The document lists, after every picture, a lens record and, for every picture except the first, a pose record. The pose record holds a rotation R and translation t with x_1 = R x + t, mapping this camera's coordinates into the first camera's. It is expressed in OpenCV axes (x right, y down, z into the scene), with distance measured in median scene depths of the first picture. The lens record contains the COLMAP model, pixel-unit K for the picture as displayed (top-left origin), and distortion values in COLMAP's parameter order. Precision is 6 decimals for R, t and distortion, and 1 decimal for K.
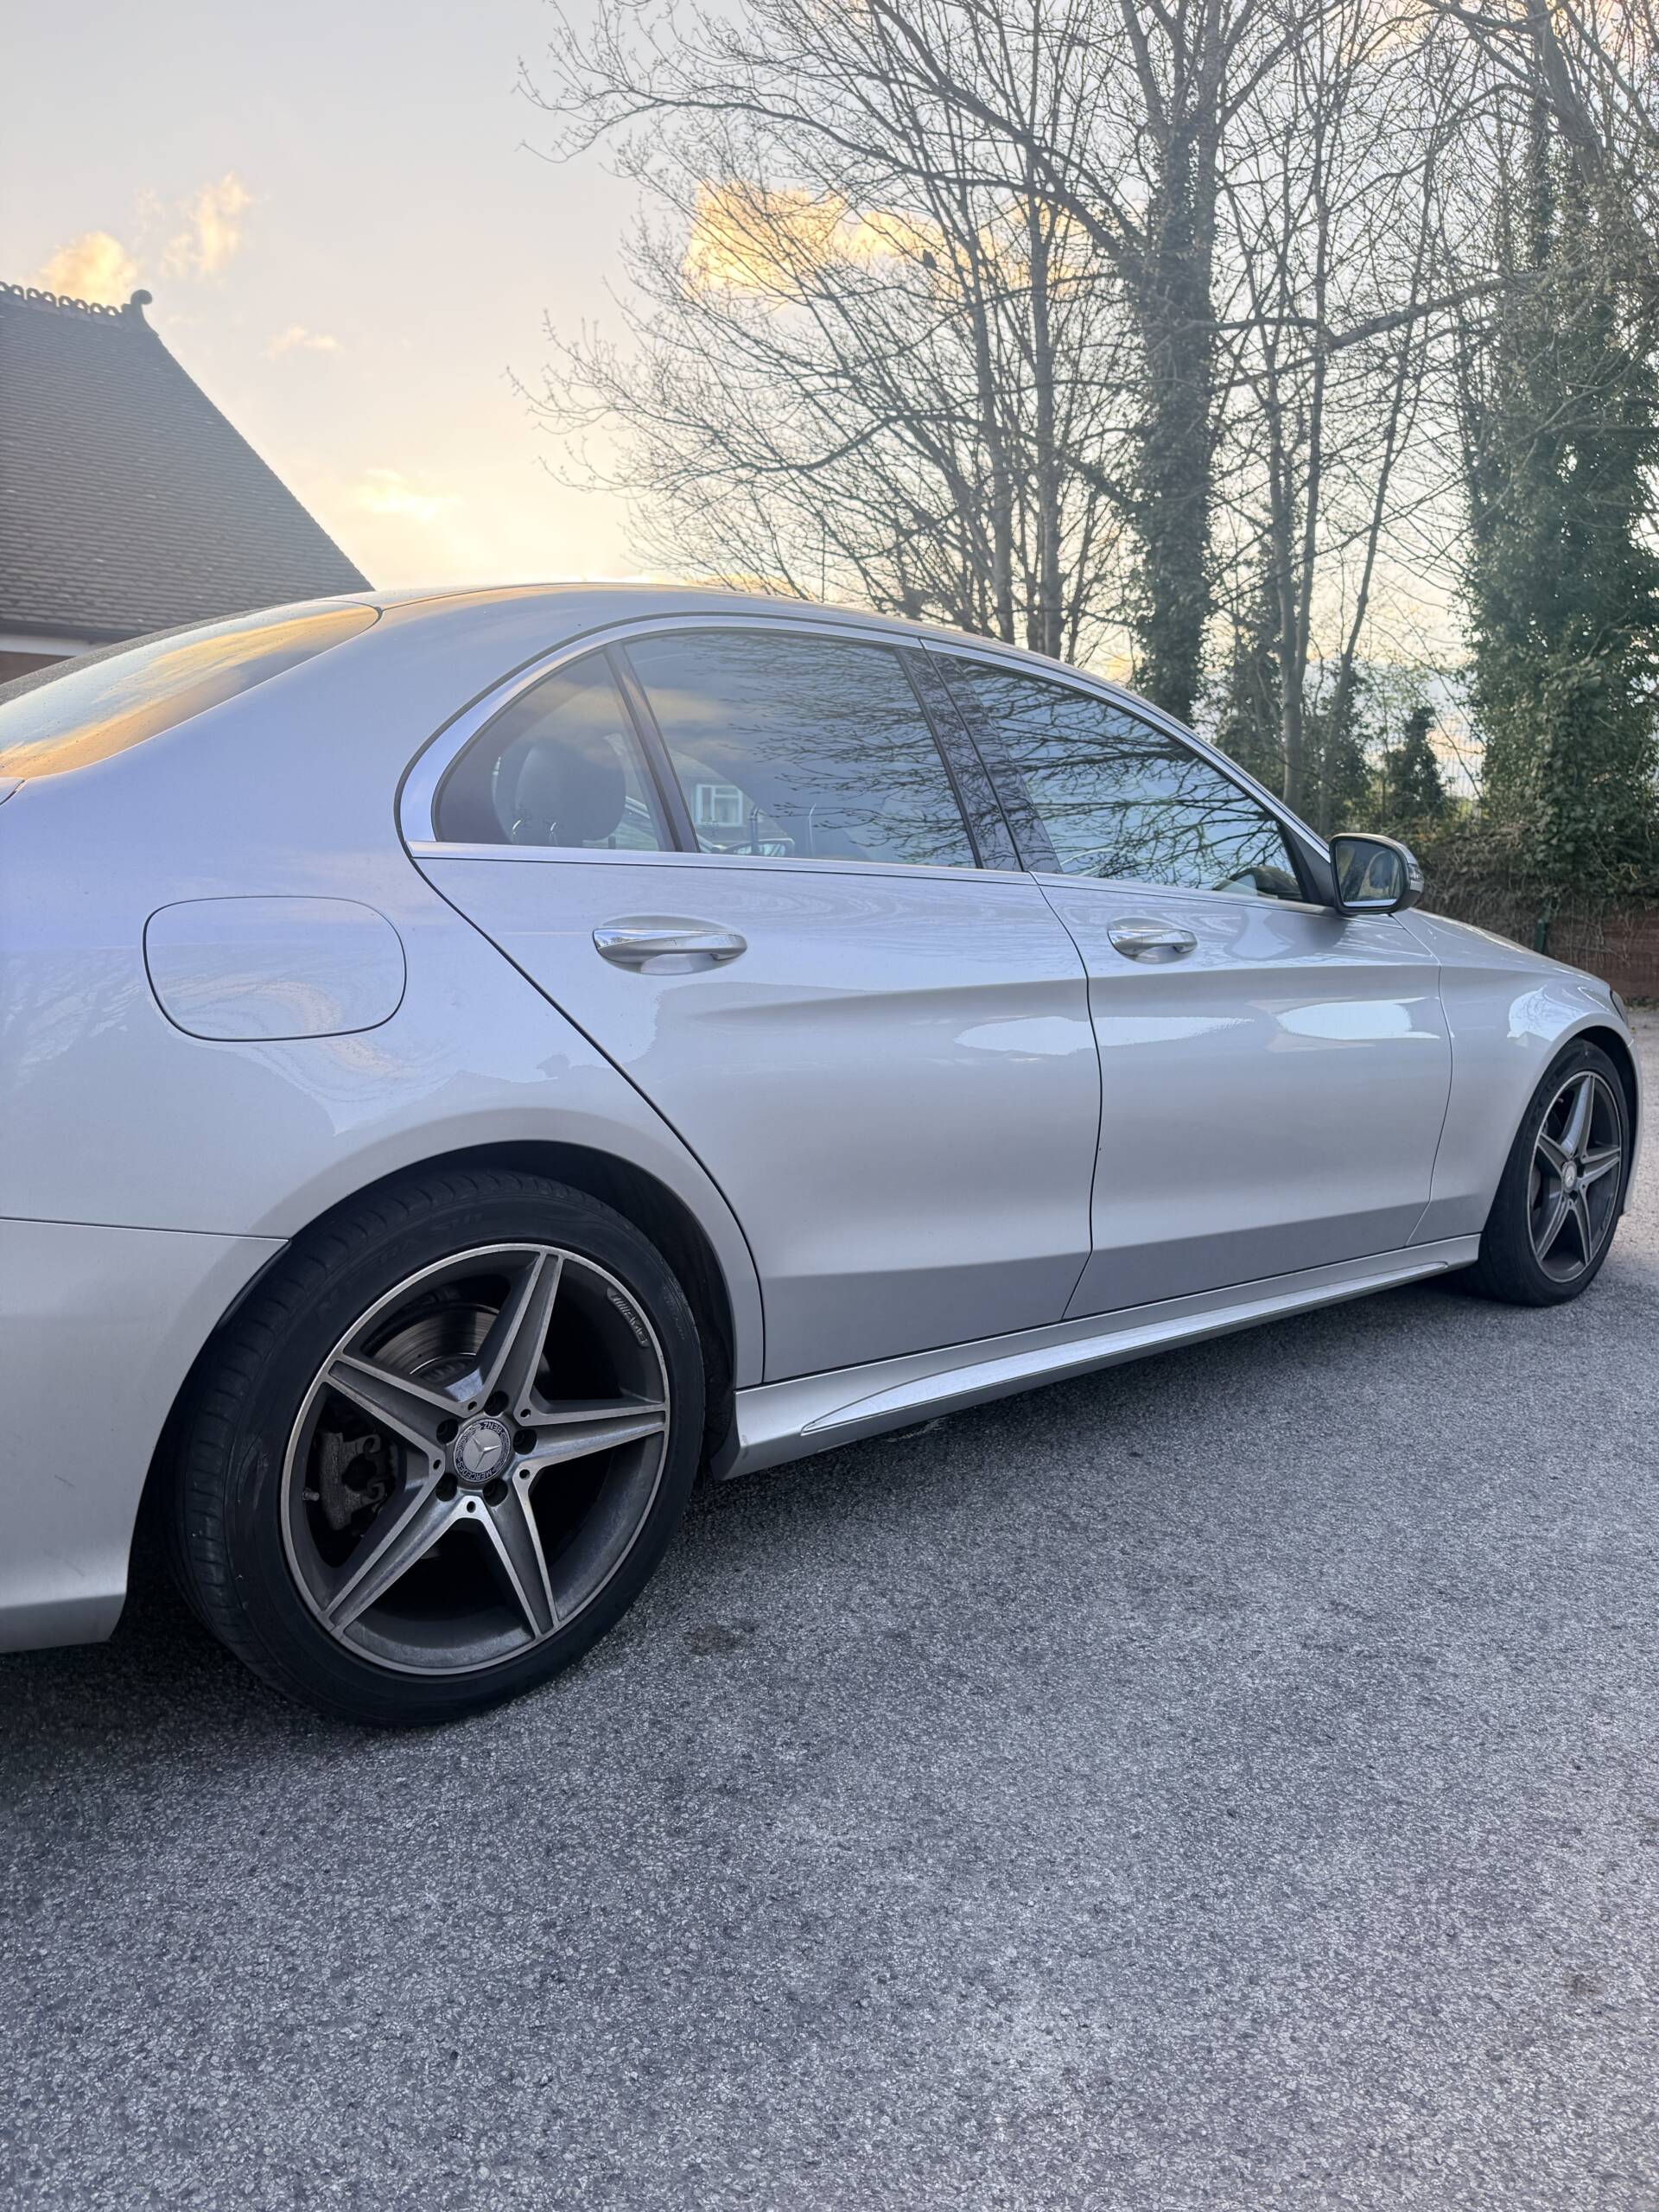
lens RADIAL K [[1560.8, 0, 817.5], [0, 1560.8, 1088.5], [0, 0, 1]] dist [0.026674, -0.037838]
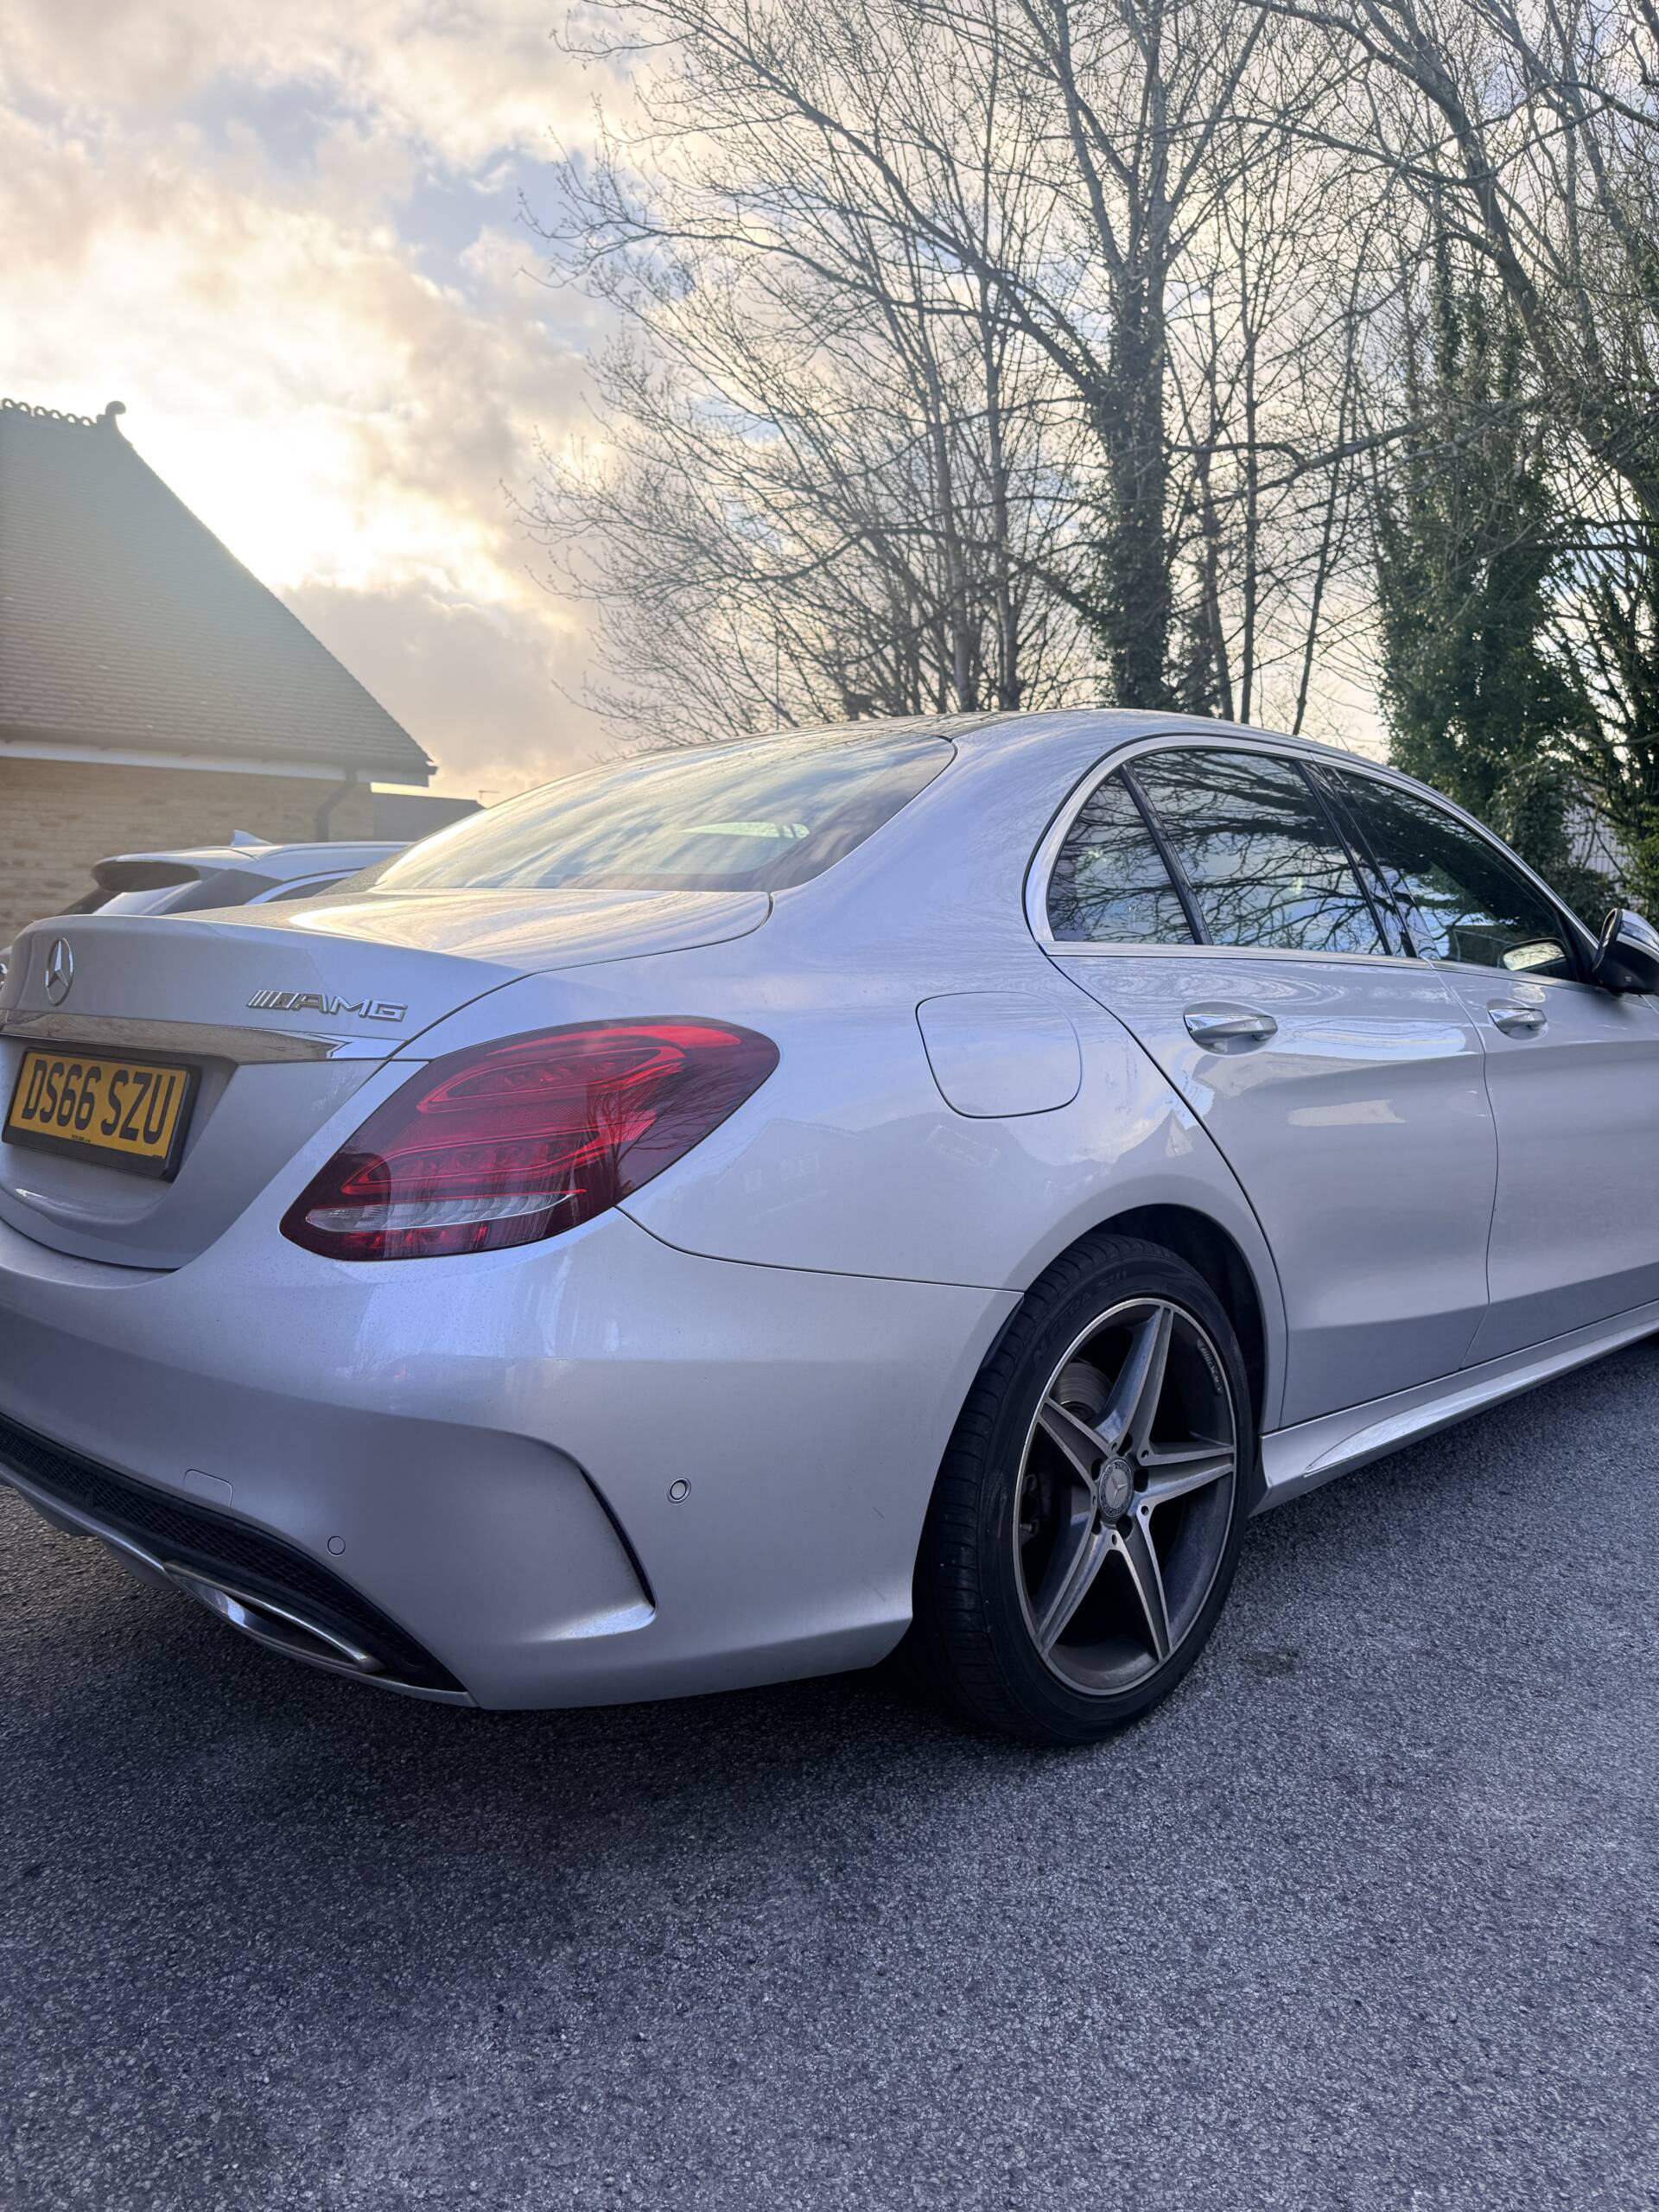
lens RADIAL K [[1560.8, 0, 832.5], [0, 1560.8, 1100.1], [0, 0, 1]] dist [0.026674, -0.037838]
pose [[0.997434, -0.019600, 0.068861, -0.423573], [0.023177, 0.998402, -0.051543, 0.009467], [-0.067741, 0.053006, 0.996294, -0.085372]]
